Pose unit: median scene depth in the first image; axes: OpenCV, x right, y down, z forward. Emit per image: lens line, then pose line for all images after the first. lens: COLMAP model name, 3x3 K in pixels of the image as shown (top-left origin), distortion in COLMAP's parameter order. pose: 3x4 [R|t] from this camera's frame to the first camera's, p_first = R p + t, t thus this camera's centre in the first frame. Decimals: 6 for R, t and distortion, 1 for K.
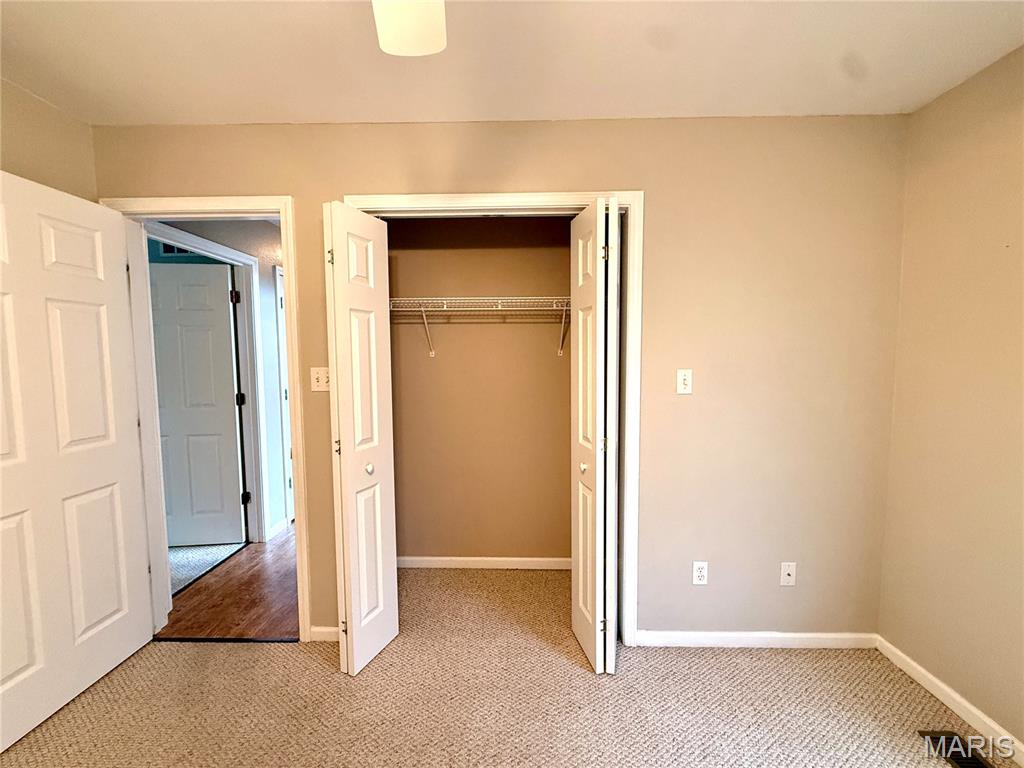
lens RADIAL K [[407.6, 0, 510.3], [0, 407.6, 382.8], [0, 0, 1]] dist [-0.000187, 0.000022]
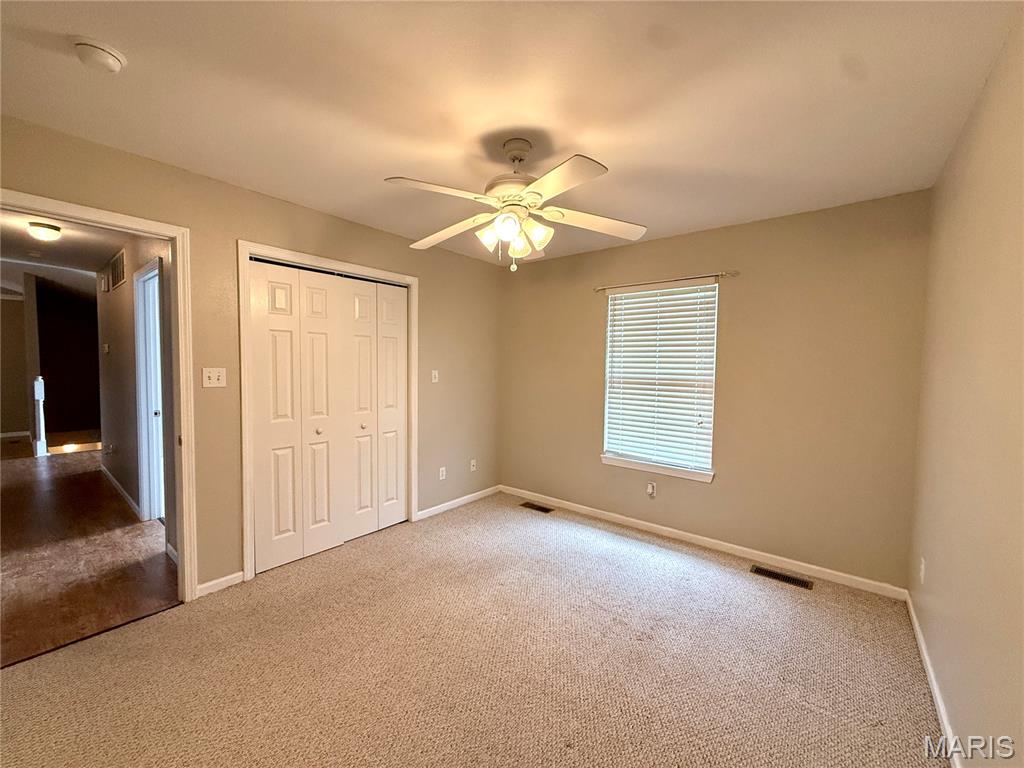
lens RADIAL K [[407.6, 0, 510.3], [0, 407.6, 382.8], [0, 0, 1]] dist [-0.000187, 0.000022]
pose [[0.614529, -0.021546, 0.788600, -0.885873], [0.037129, 0.999309, -0.001631, 0.043287], [-0.788020, 0.030282, 0.614904, -0.491058]]
